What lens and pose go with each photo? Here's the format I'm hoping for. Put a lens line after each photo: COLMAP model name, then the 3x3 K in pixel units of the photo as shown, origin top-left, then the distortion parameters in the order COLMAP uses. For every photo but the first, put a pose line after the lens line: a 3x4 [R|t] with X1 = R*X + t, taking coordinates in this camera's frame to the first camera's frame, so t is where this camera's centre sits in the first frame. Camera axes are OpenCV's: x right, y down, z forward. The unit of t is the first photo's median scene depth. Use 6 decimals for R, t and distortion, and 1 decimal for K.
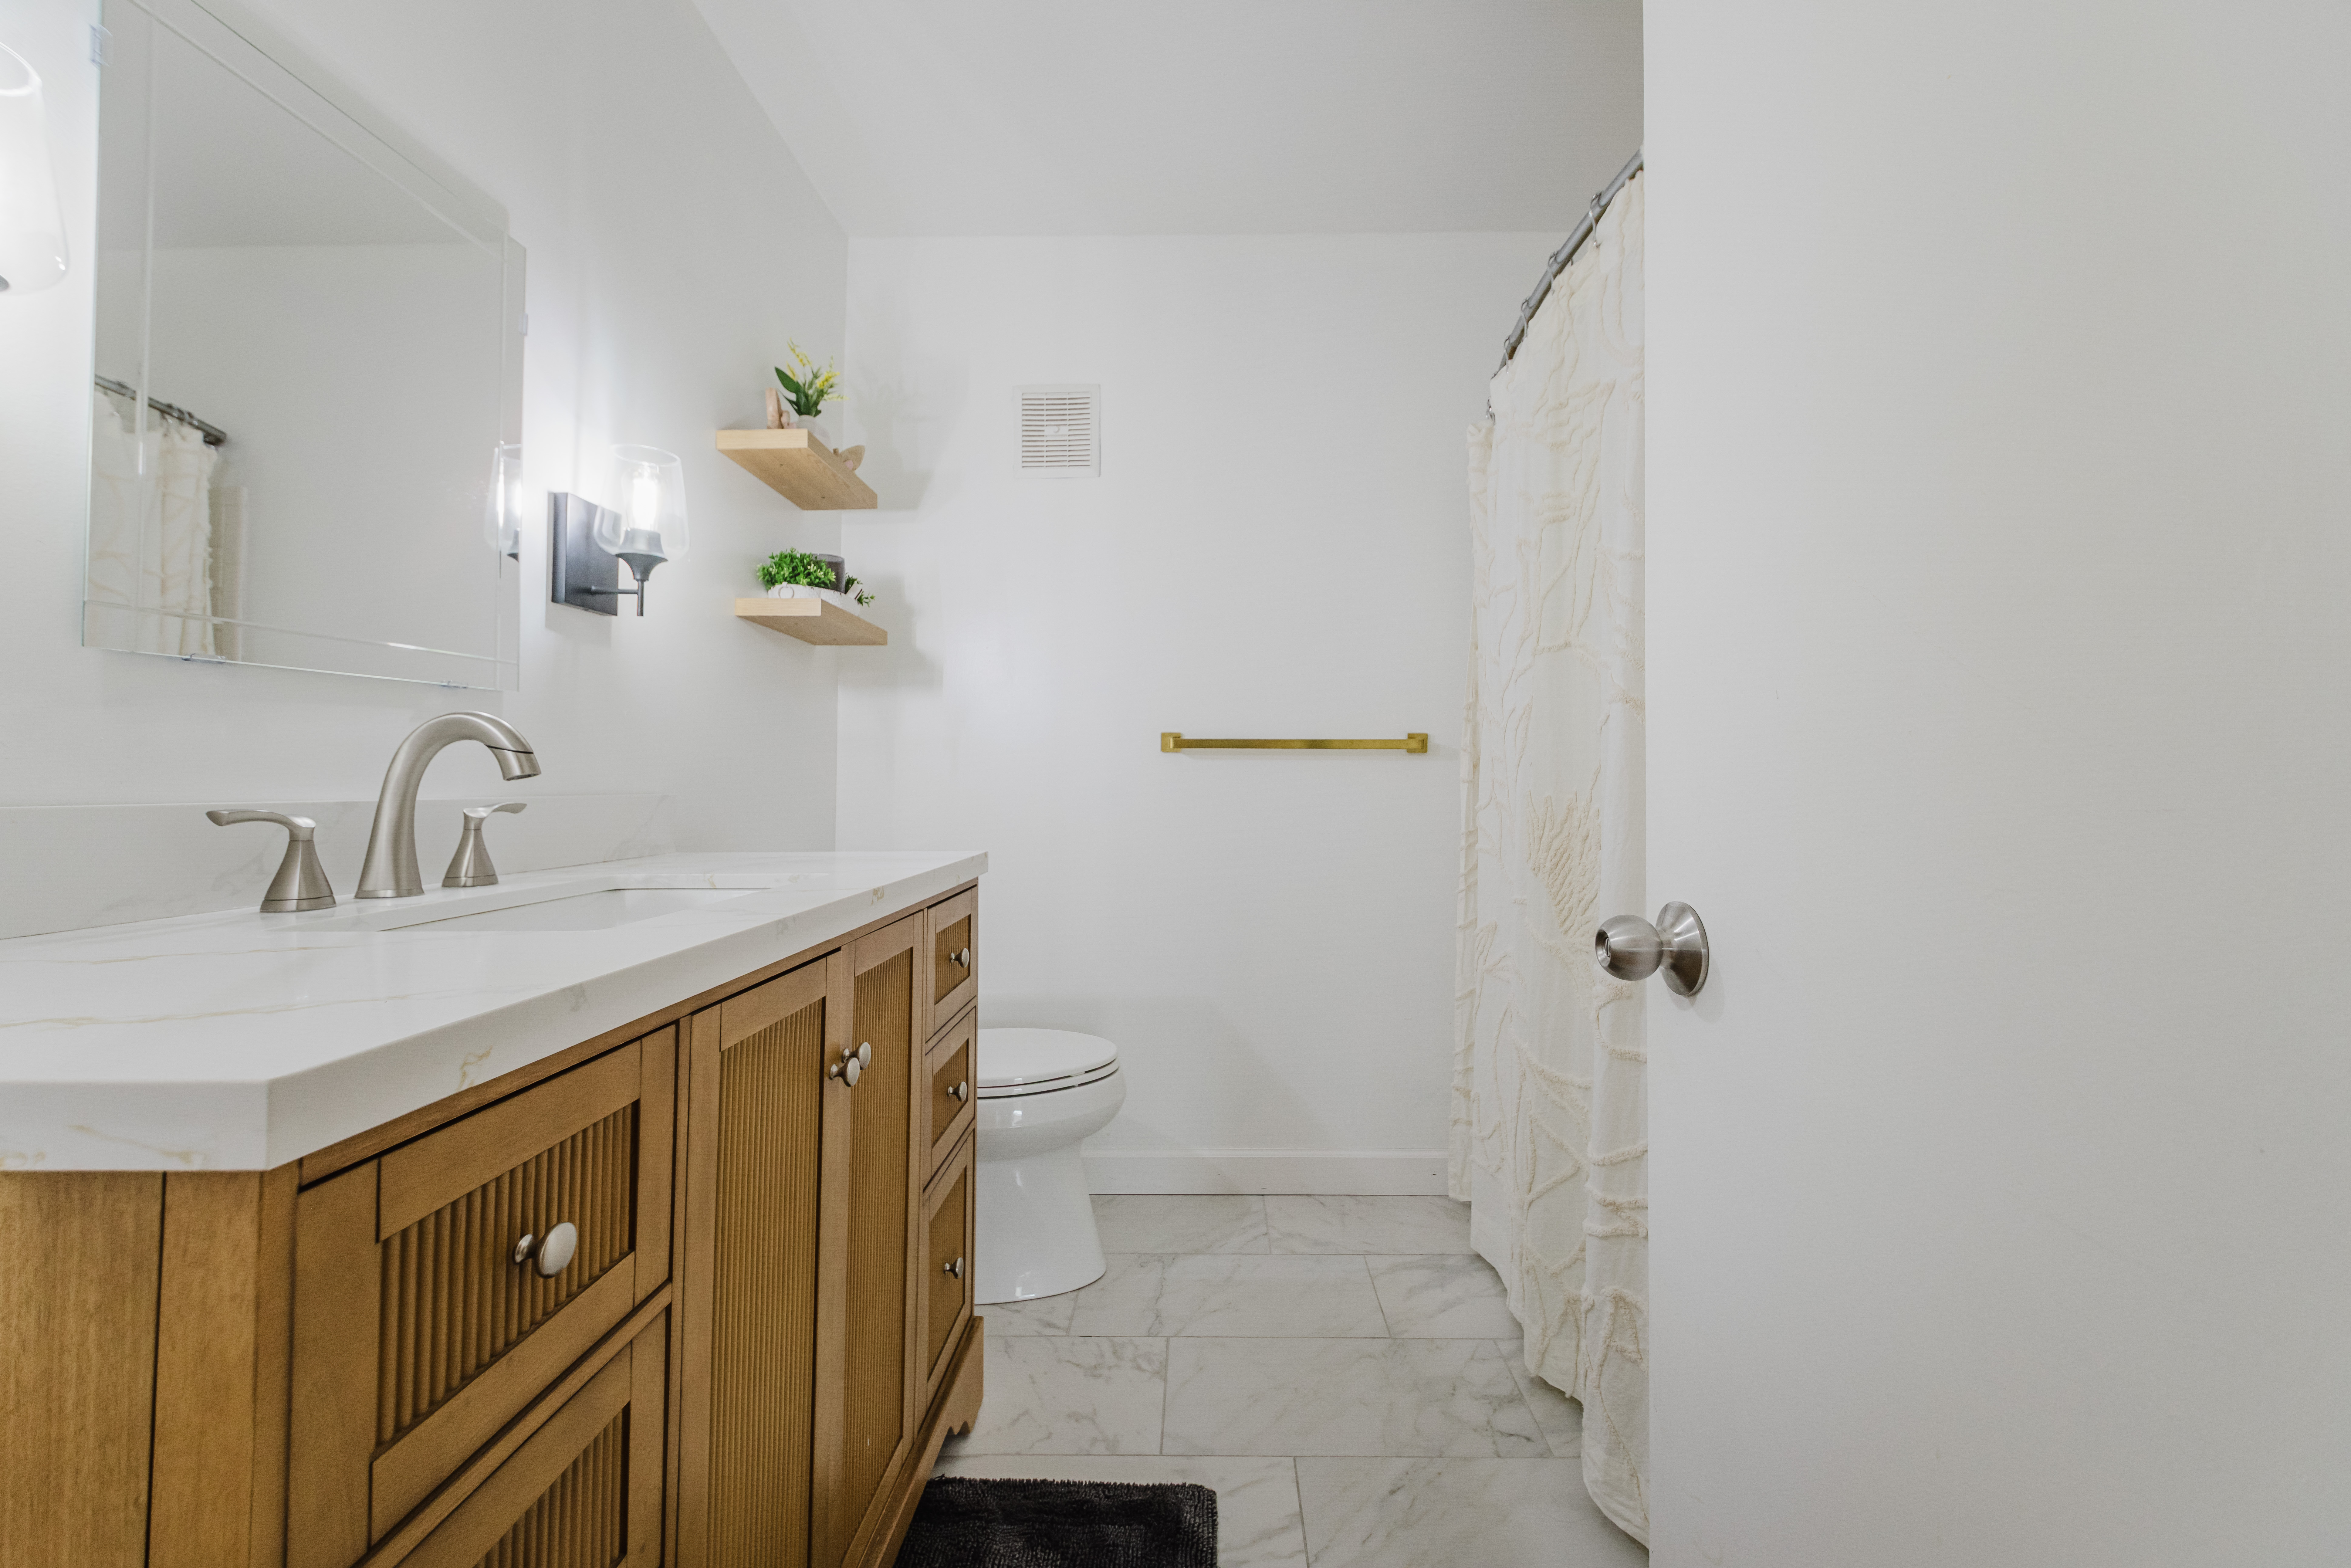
lens RADIAL K [[925.3, 0, 1156.9], [0, 925.3, 785.9], [0, 0, 1]] dist [0.018570, -0.009786]
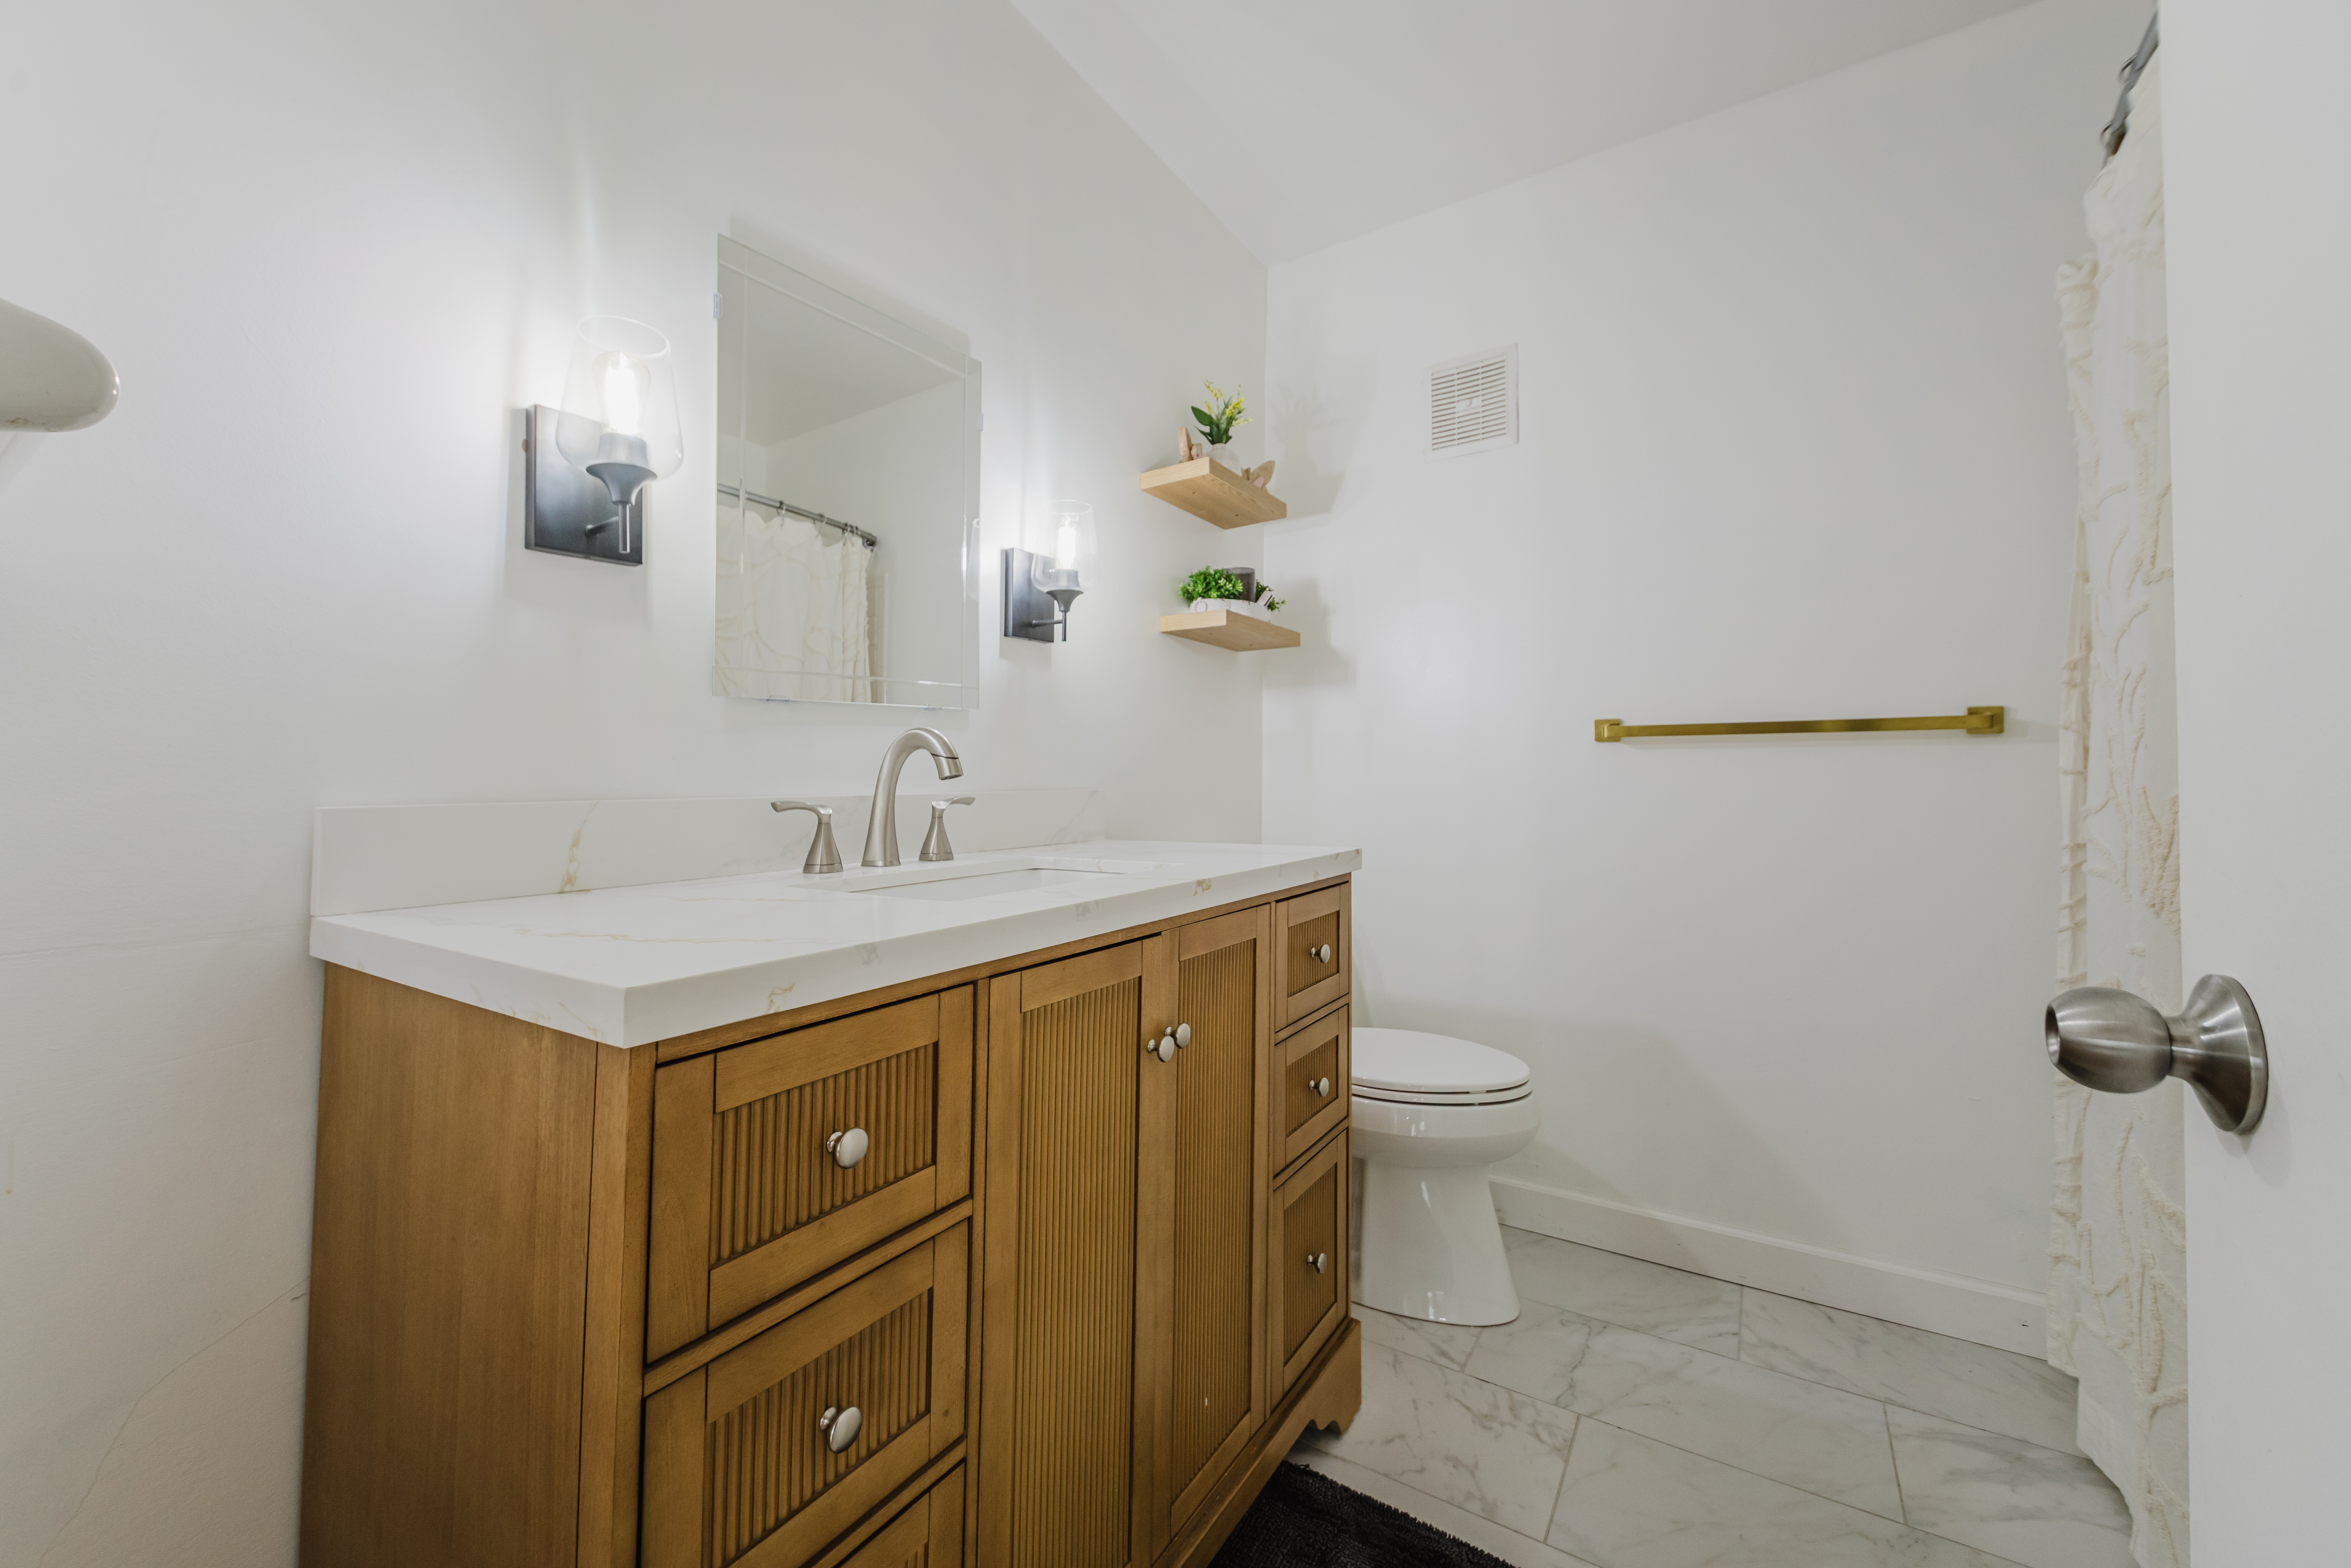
lens RADIAL K [[903.9, 0, 1109.7], [0, 903.9, 770.2], [0, 0, 1]] dist [0.011916, -0.005349]
pose [[0.843595, -0.009787, -0.536891, 0.118326], [0.004455, 0.999927, -0.011227, -0.003006], [0.536961, 0.007079, 0.843577, 0.047244]]
